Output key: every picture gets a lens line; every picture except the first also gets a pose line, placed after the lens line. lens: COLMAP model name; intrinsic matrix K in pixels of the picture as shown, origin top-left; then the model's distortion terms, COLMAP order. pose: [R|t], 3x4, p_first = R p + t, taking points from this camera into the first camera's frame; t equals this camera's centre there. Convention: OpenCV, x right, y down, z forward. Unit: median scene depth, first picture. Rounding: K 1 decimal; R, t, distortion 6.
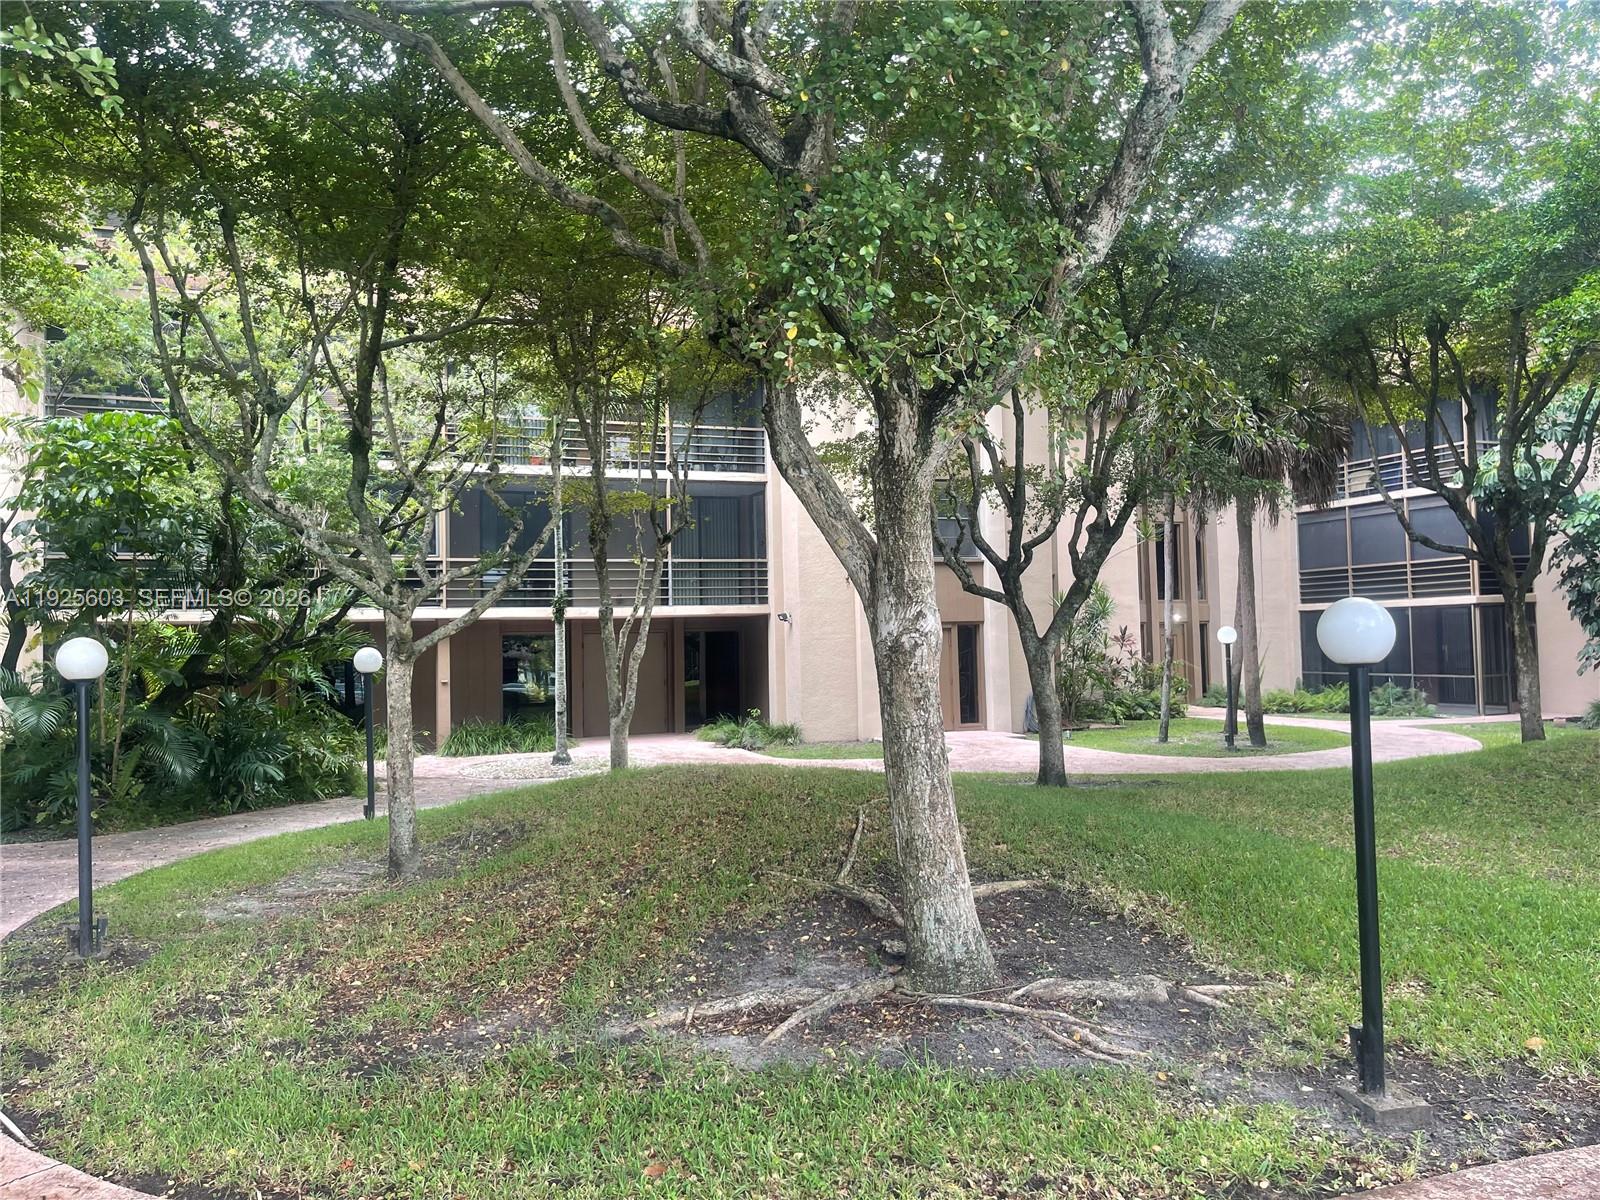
lens RADIAL K [[1214.2, 0, 779.1], [0, 1214.2, 599.9], [0, 0, 1]] dist [0.036618, -0.038596]
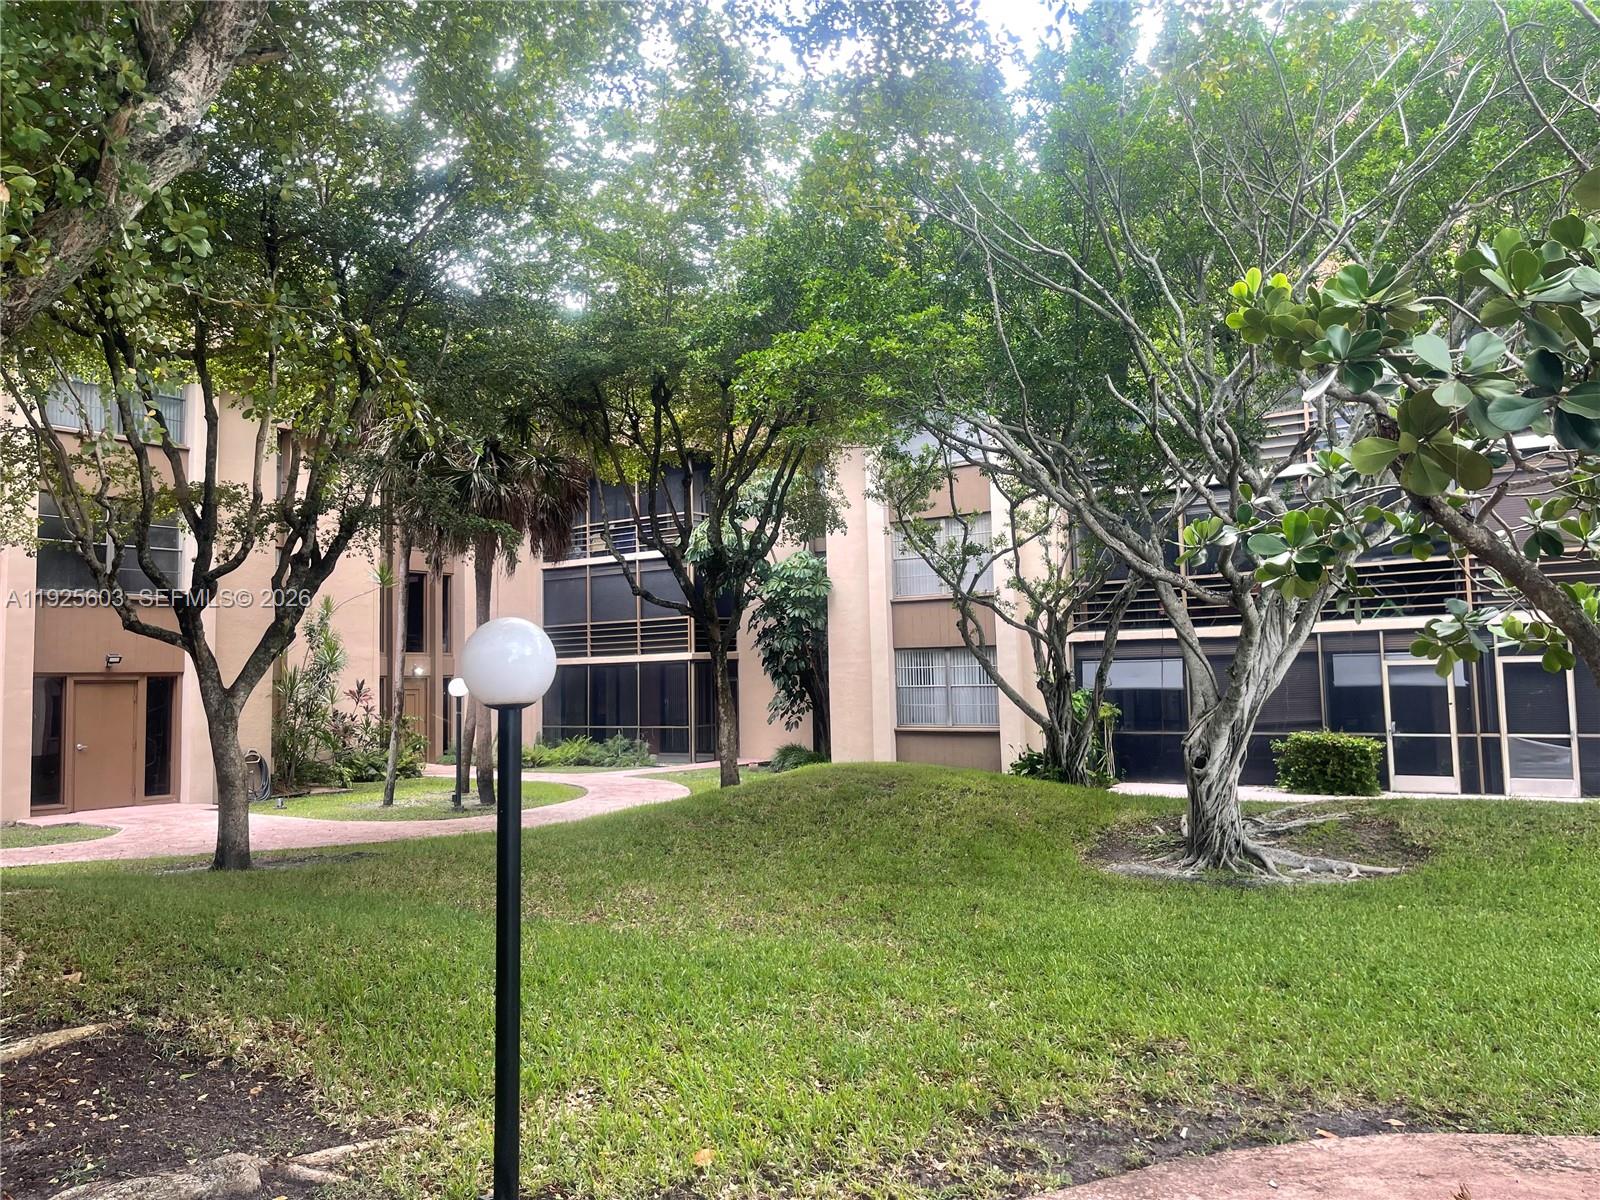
lens RADIAL K [[1168.5, 0, 800.0], [0, 1168.5, 600.0], [0, 0, 1]] dist [0.098374, -0.120870]
pose [[0.825332, 0.047404, 0.562655, 0.074663], [-0.018206, 0.998186, -0.057392, 0.009761], [-0.564355, 0.037124, 0.824697, 0.104733]]
